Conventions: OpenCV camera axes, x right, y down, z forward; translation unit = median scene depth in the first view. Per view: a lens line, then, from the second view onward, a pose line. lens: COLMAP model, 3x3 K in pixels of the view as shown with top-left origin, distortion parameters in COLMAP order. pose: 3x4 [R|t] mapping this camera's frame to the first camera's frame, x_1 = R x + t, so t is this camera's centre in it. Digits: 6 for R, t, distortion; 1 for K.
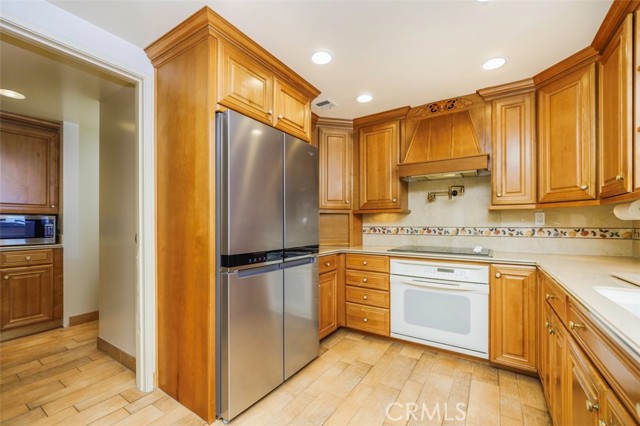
lens RADIAL K [[270.9, 0, 308.2], [0, 270.9, 224.4], [0, 0, 1]] dist [-0.000321, -0.000211]
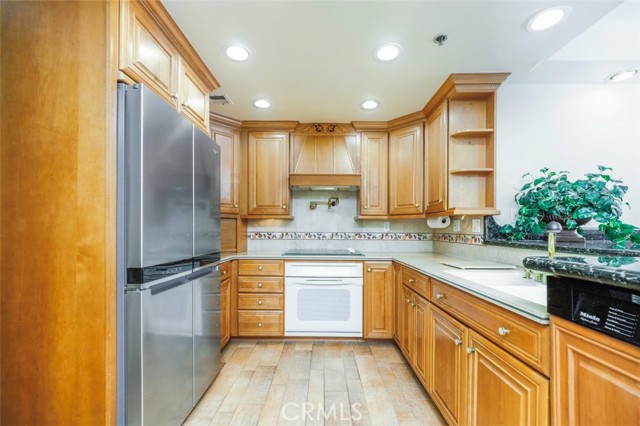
lens RADIAL K [[278.3, 0, 317.2], [0, 278.3, 231.1], [0, 0, 1]] dist [0.001235, -0.000081]
pose [[0.836367, 0.002997, 0.548162, -0.190270], [-0.005781, 0.999978, 0.003352, 0.000288], [-0.548139, -0.005972, 0.836366, 0.024018]]
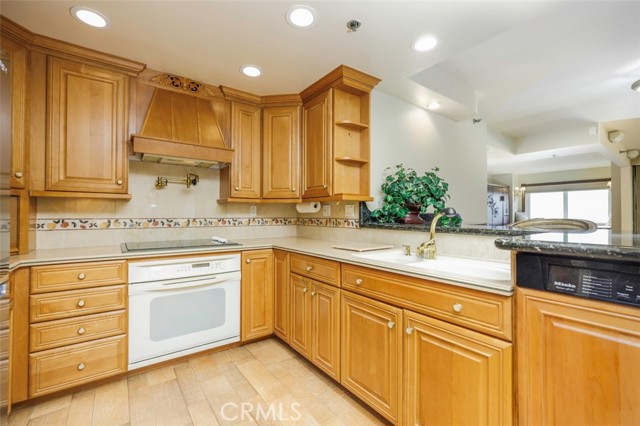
lens RADIAL K [[279.2, 0, 320.0], [0, 279.2, 213.0], [0, 0, 1]] dist [0.000906, -0.000061]
pose [[0.332304, 0.008582, 0.943133, -0.235654], [-0.000982, 0.999961, -0.008753, -0.000165], [-0.943172, 0.001983, 0.332299, 0.276064]]
